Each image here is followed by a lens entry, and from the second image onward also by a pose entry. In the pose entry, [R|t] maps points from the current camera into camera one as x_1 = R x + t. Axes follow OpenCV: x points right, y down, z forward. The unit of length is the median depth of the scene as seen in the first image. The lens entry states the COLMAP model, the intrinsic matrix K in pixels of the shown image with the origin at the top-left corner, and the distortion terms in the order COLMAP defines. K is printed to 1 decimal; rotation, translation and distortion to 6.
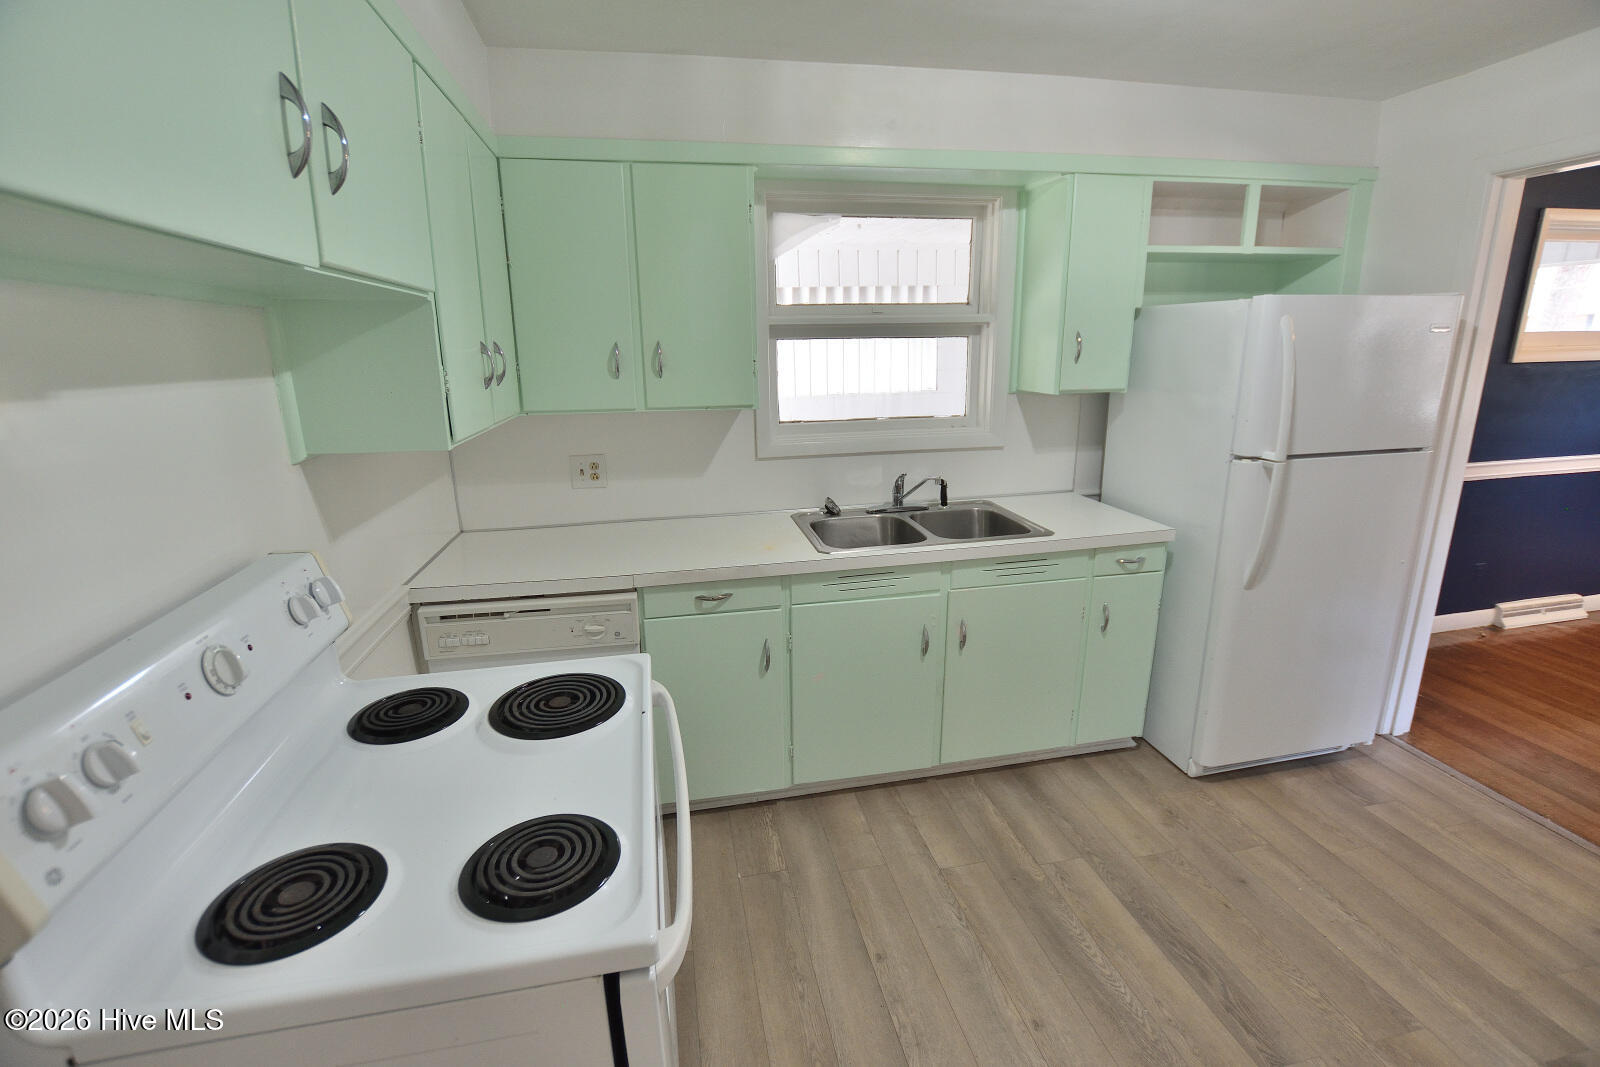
lens RADIAL K [[705.0, 0, 804.2], [0, 705.0, 524.3], [0, 0, 1]] dist [-0.016158, -0.000195]
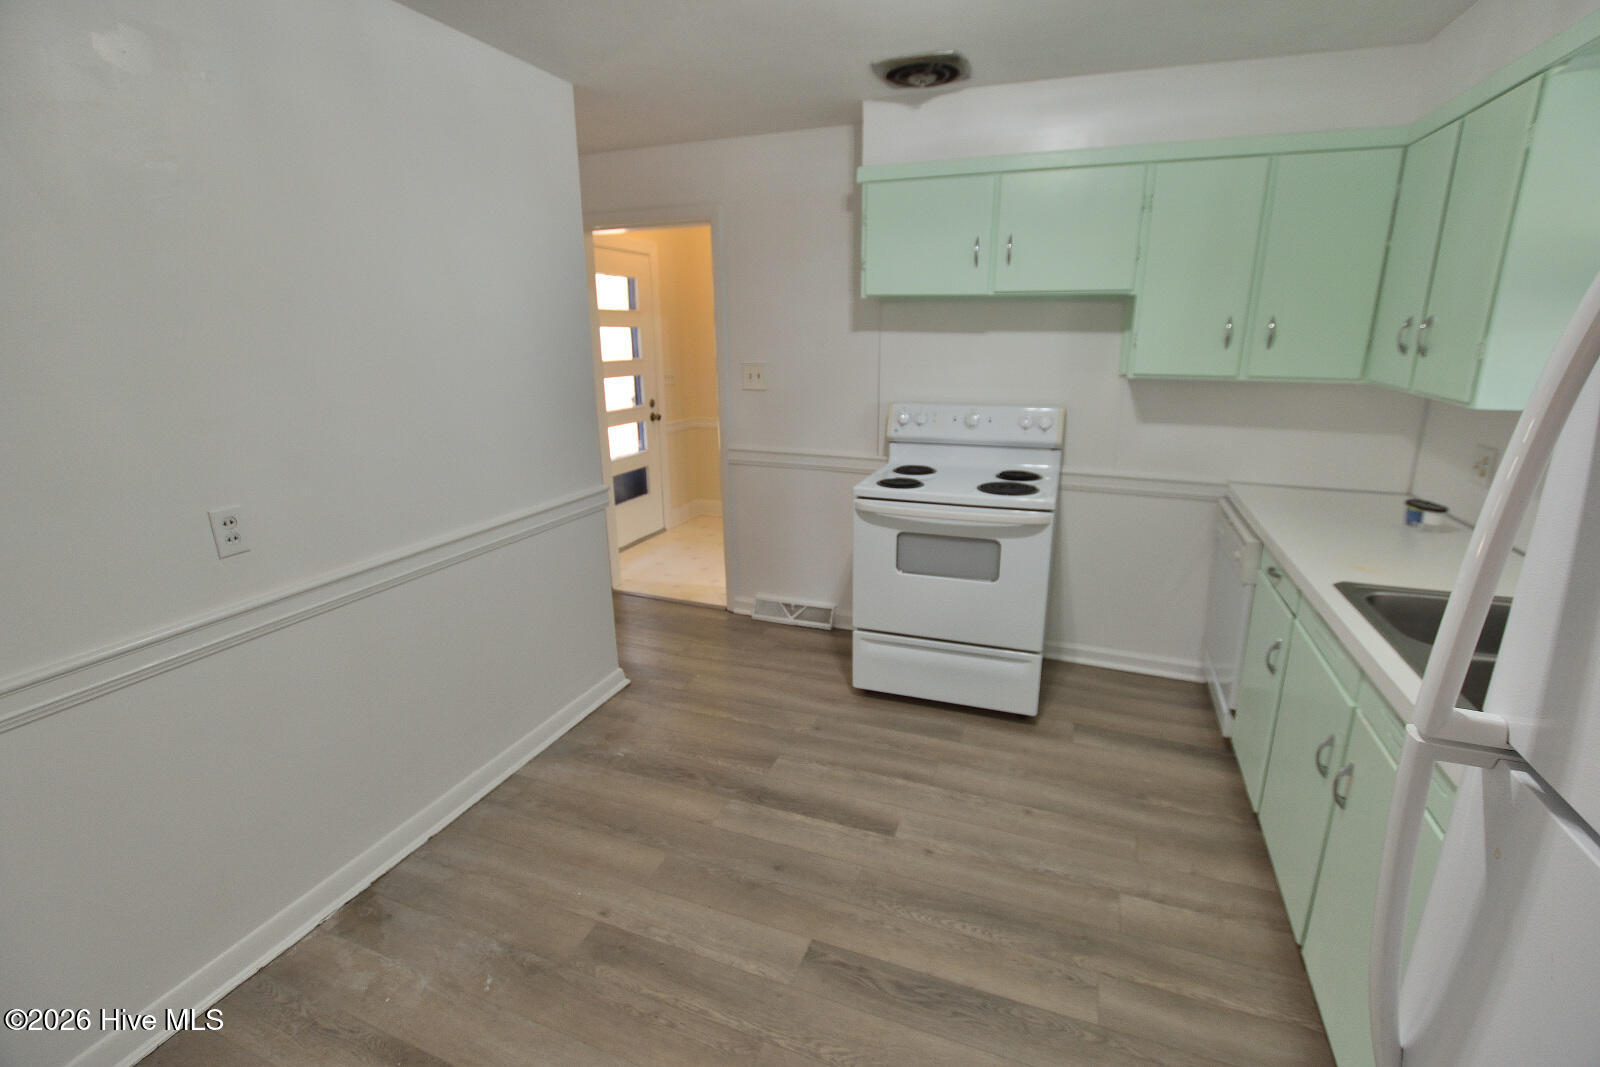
lens RADIAL K [[705.0, 0, 804.2], [0, 705.0, 524.3], [0, 0, 1]] dist [-0.016158, -0.000195]
pose [[-0.541997, 0.235814, -0.806617, 1.196801], [-0.204646, 0.893895, 0.398838, -0.250898], [0.815082, 0.381240, -0.436230, 1.015775]]
